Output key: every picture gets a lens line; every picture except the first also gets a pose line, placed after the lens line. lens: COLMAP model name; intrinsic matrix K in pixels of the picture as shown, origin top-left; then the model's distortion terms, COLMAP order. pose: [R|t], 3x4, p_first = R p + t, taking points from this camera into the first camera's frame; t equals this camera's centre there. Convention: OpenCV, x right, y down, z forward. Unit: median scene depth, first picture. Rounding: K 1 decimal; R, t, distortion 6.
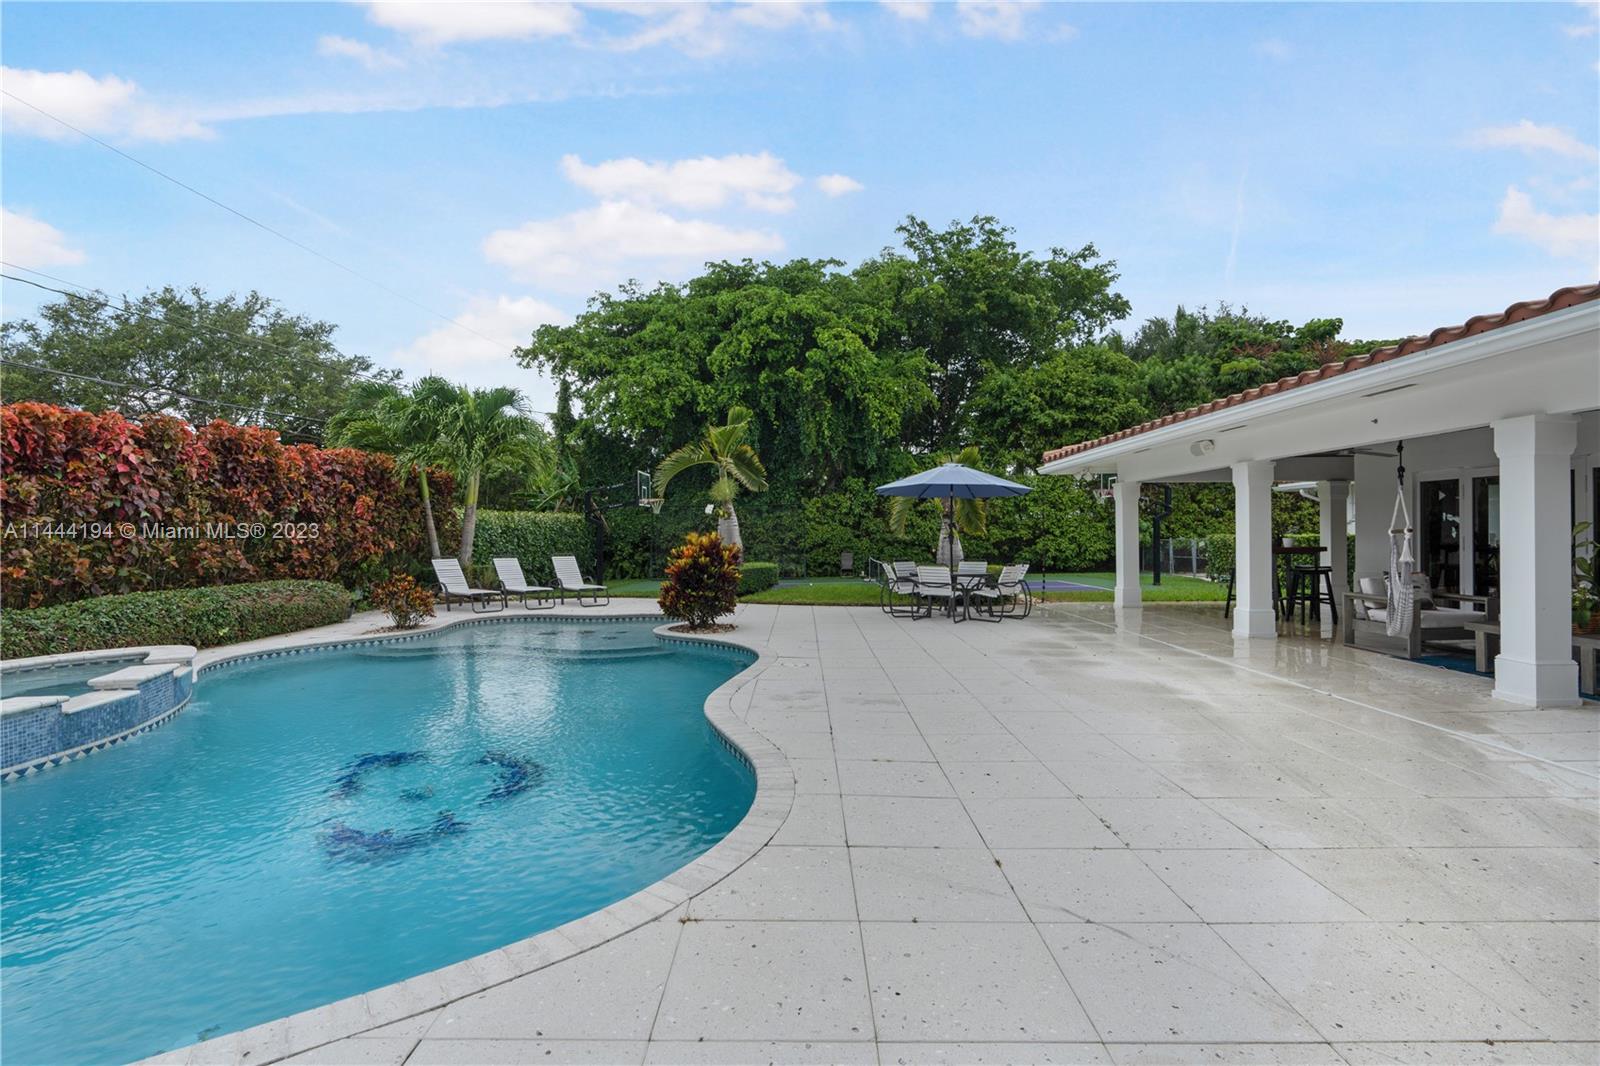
lens RADIAL K [[745.1, 0, 803.3], [0, 745.1, 530.5], [0, 0, 1]] dist [-0.010482, 0.003351]
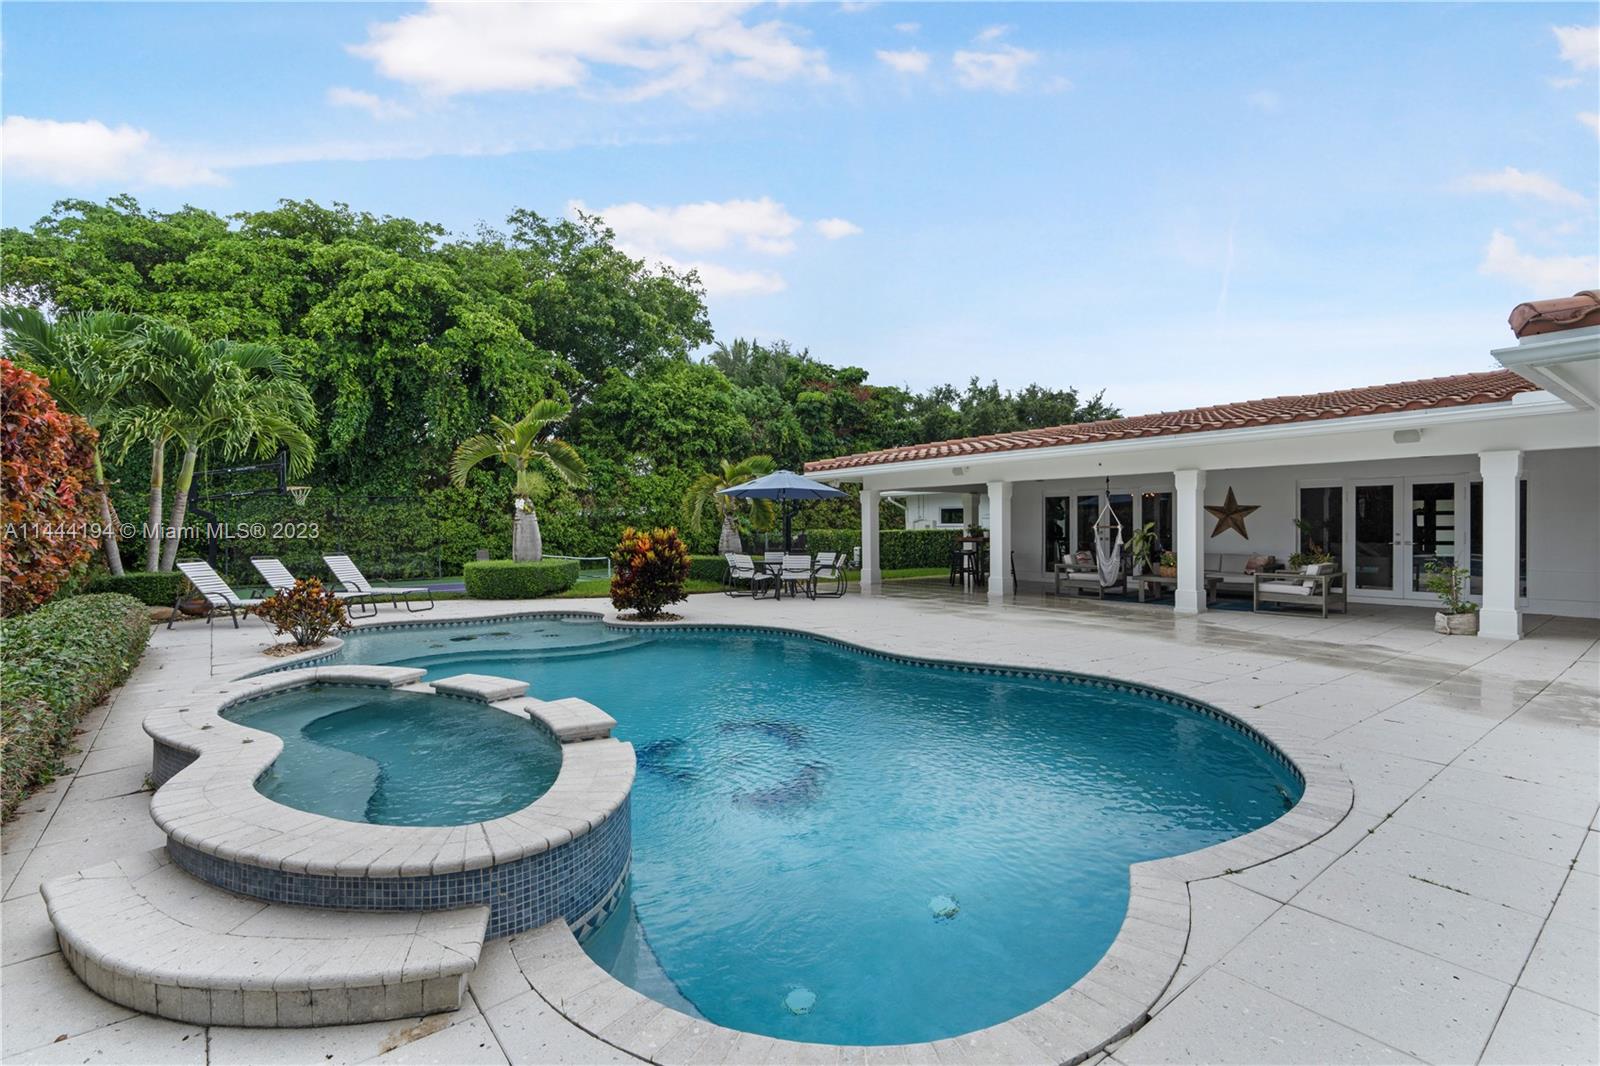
lens RADIAL K [[745.1, 0, 800.6], [0, 745.1, 533.6], [0, 0, 1]] dist [-0.010482, 0.003351]
pose [[0.789213, -0.001633, 0.614118, -0.224650], [-0.003373, 0.999970, 0.006994, 0.001435], [-0.614110, -0.007591, 0.789184, 0.011415]]
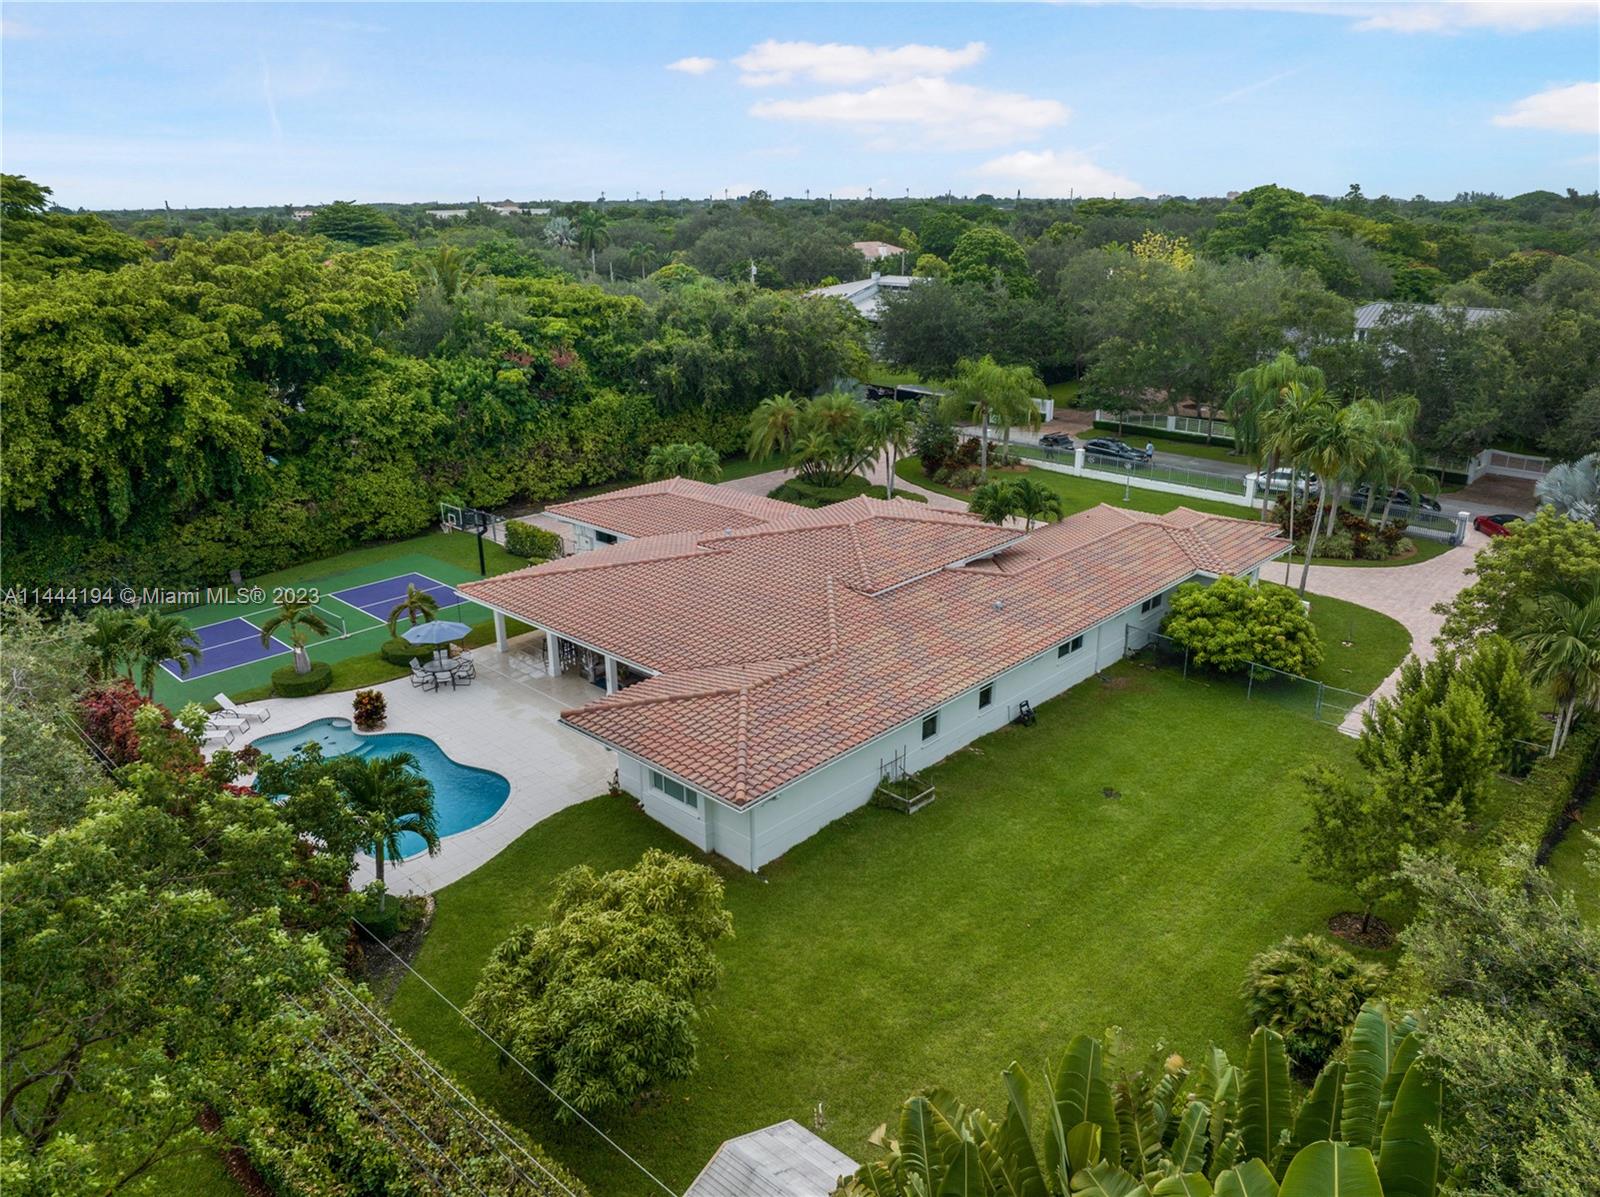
lens RADIAL K [[1166.1, 0, 801.3], [0, 1166.1, 599.4], [0, 0, 1]] dist [-0.011976, -0.010322]
pose [[0.695304, -0.241800, 0.676820, -0.649012], [-0.002726, 0.940813, 0.338914, -0.626347], [-0.718711, -0.237493, 0.653492, -0.975528]]
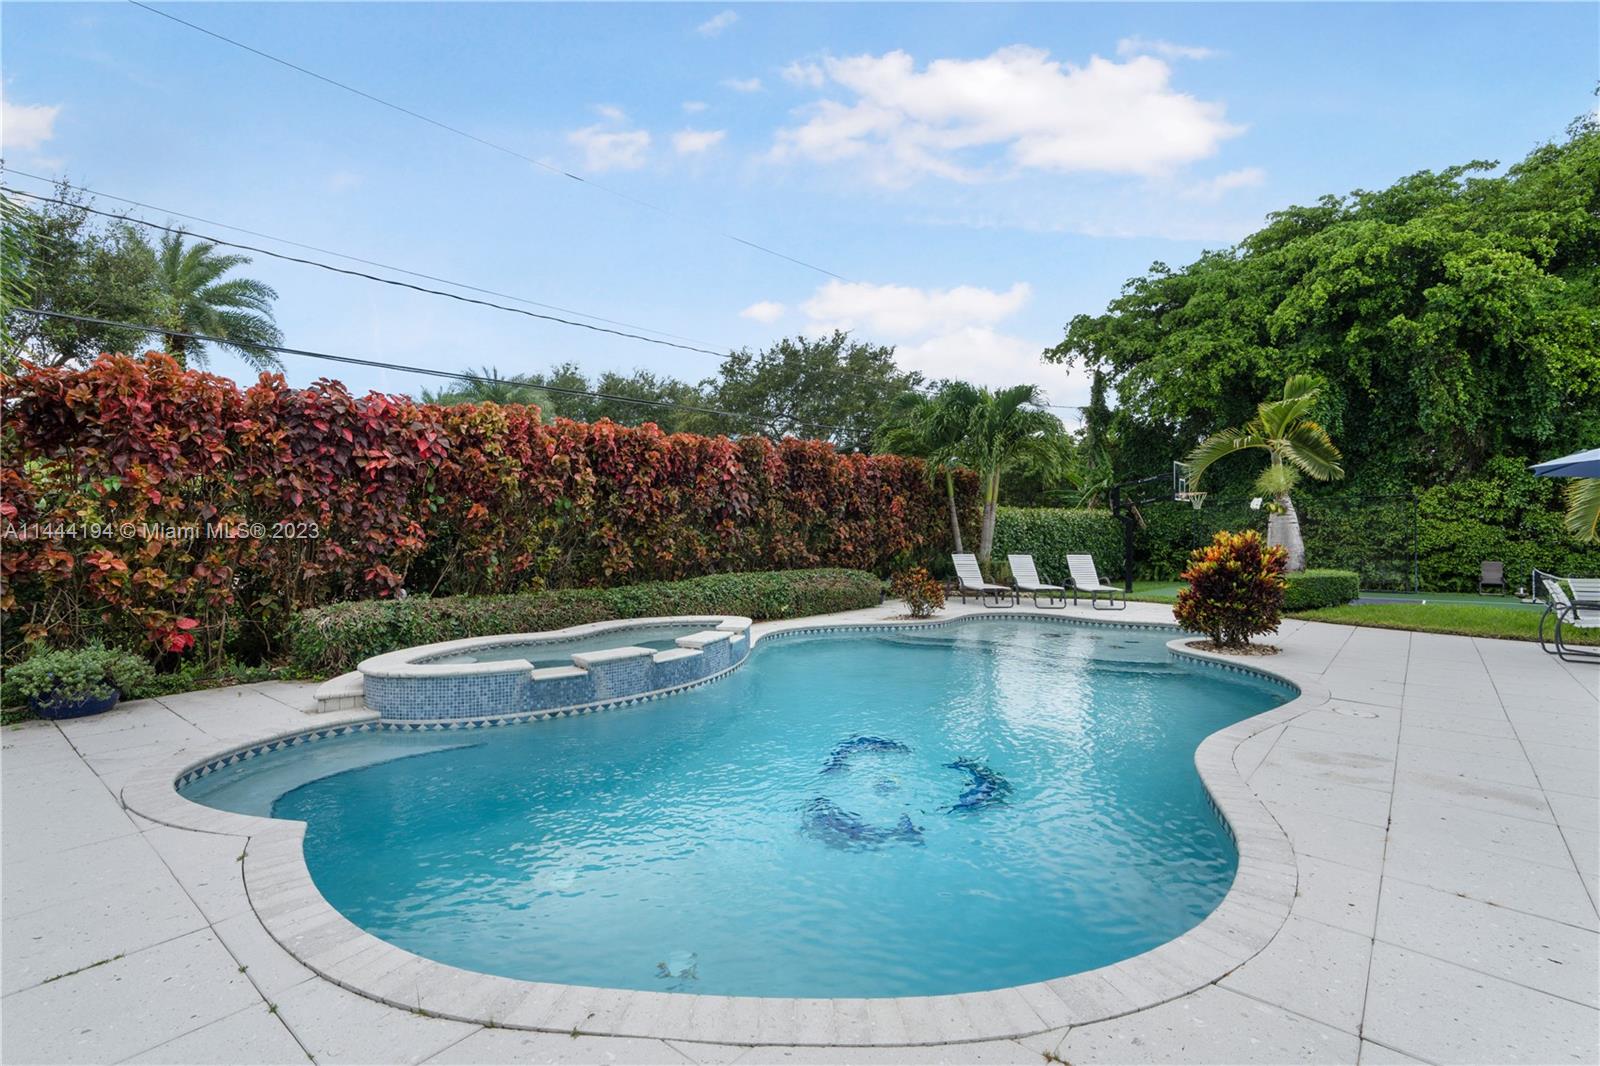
lens RADIAL K [[745.1, 0, 804.0], [0, 745.1, 527.8], [0, 0, 1]] dist [-0.010482, 0.003351]
pose [[0.765107, 0.007056, -0.643864, 0.010997], [-0.006609, 0.999973, 0.003105, -0.000124], [0.643869, 0.001880, 0.765133, 0.024848]]
